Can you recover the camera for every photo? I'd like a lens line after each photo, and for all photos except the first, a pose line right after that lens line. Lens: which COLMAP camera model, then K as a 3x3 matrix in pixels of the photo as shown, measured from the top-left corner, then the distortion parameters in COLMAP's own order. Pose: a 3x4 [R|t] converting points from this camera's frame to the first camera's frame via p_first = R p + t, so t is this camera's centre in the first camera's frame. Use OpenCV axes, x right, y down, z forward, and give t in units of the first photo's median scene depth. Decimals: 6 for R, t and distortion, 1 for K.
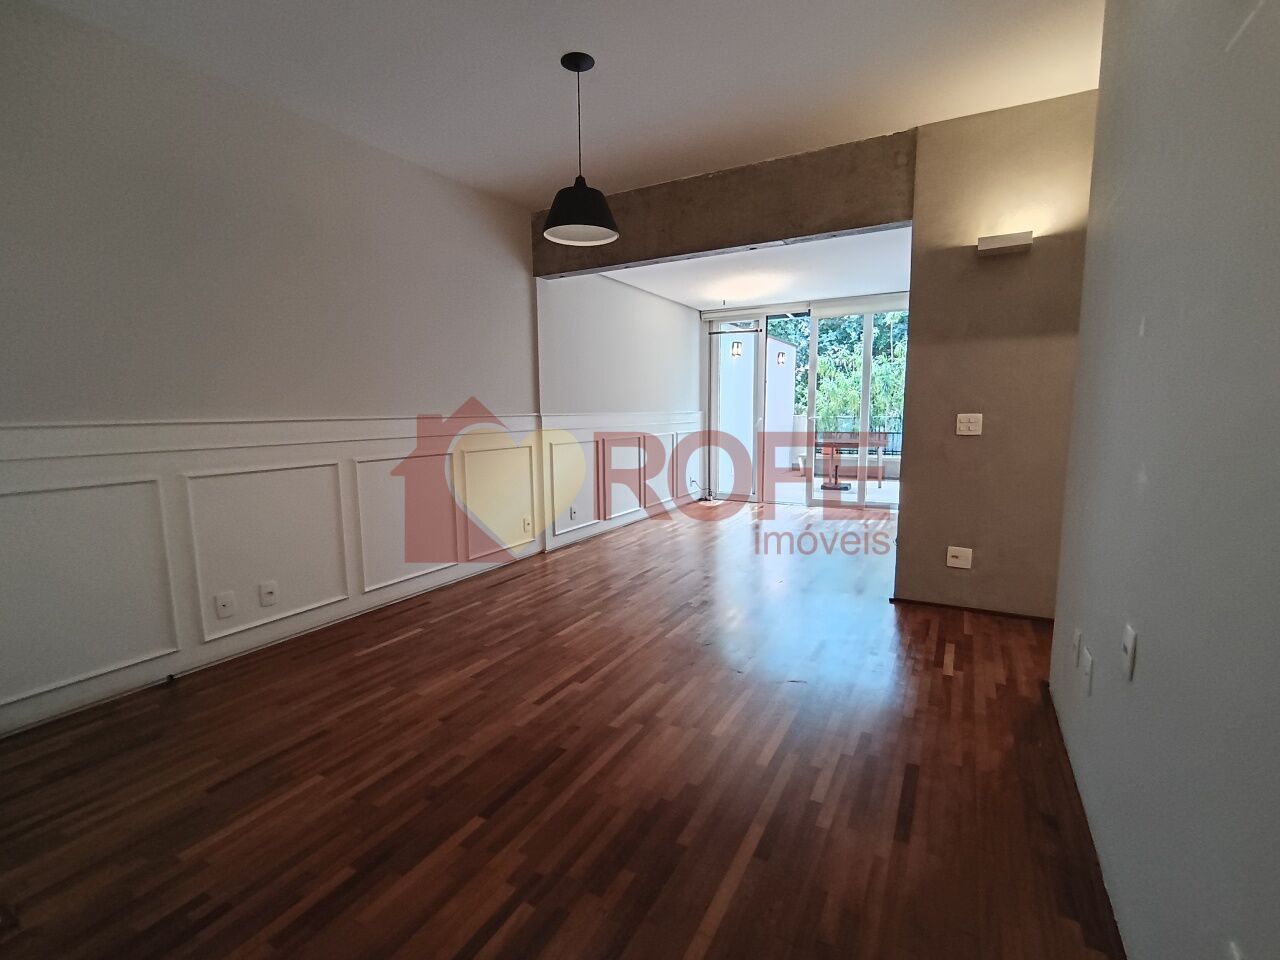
lens RADIAL K [[589.5, 0, 635.5], [0, 589.5, 481.9], [0, 0, 1]] dist [0.001890, 0.000229]
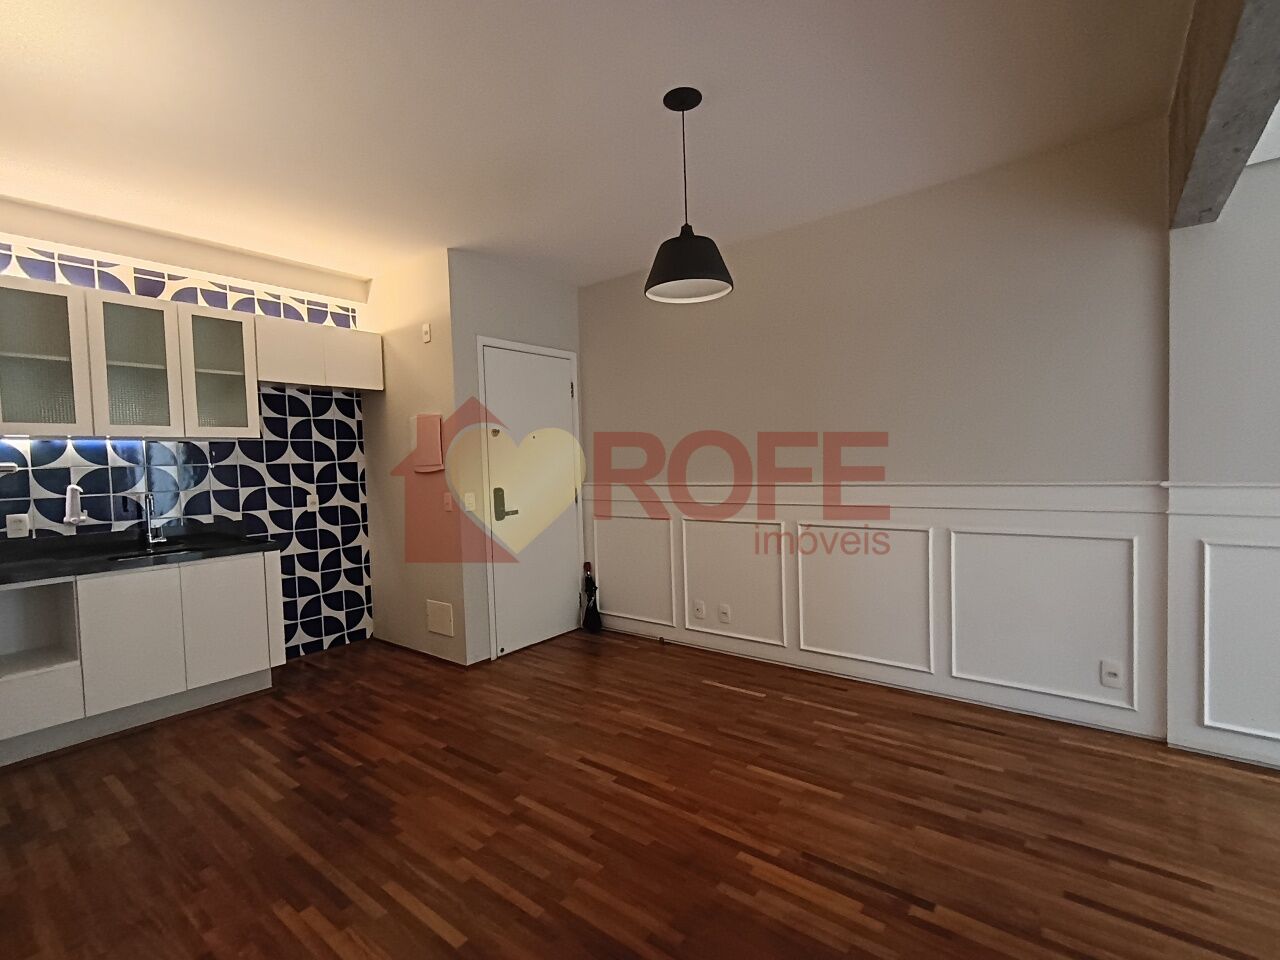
lens RADIAL K [[589.5, 0, 635.5], [0, 589.5, 481.9], [0, 0, 1]] dist [0.001890, 0.000229]
pose [[-0.150929, 0.052198, -0.987166, 0.639517], [-0.088876, 0.993844, 0.066139, -0.159440], [0.984541, 0.097718, -0.145360, 0.886213]]
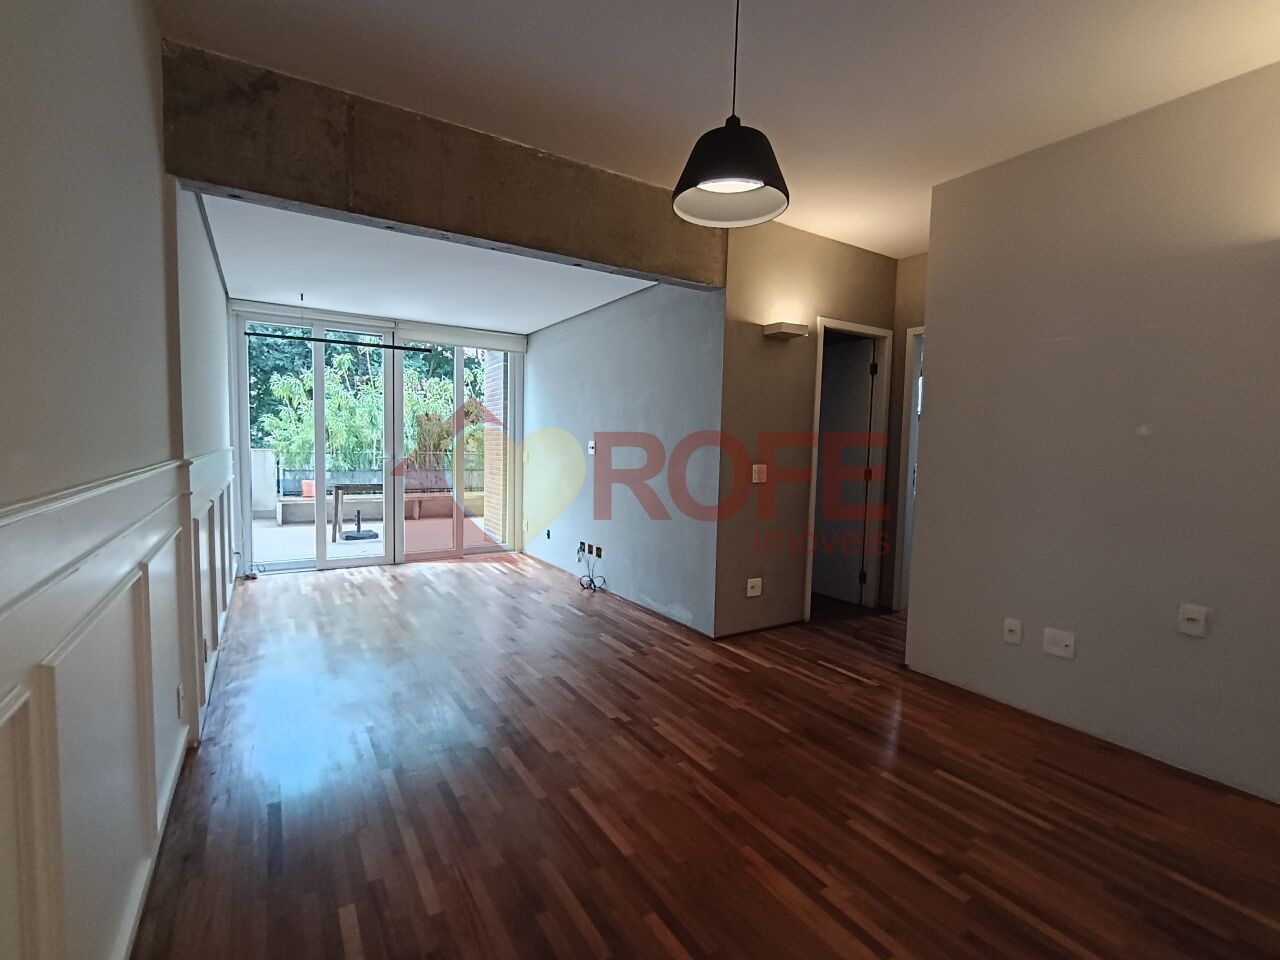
lens RADIAL K [[589.5, 0, 635.5], [0, 589.5, 481.9], [0, 0, 1]] dist [0.001890, 0.000229]
pose [[0.481766, -0.038322, 0.875462, -0.596084], [0.080609, 0.996746, -0.000728, -0.100522], [-0.872585, 0.070920, 0.483287, 0.657134]]
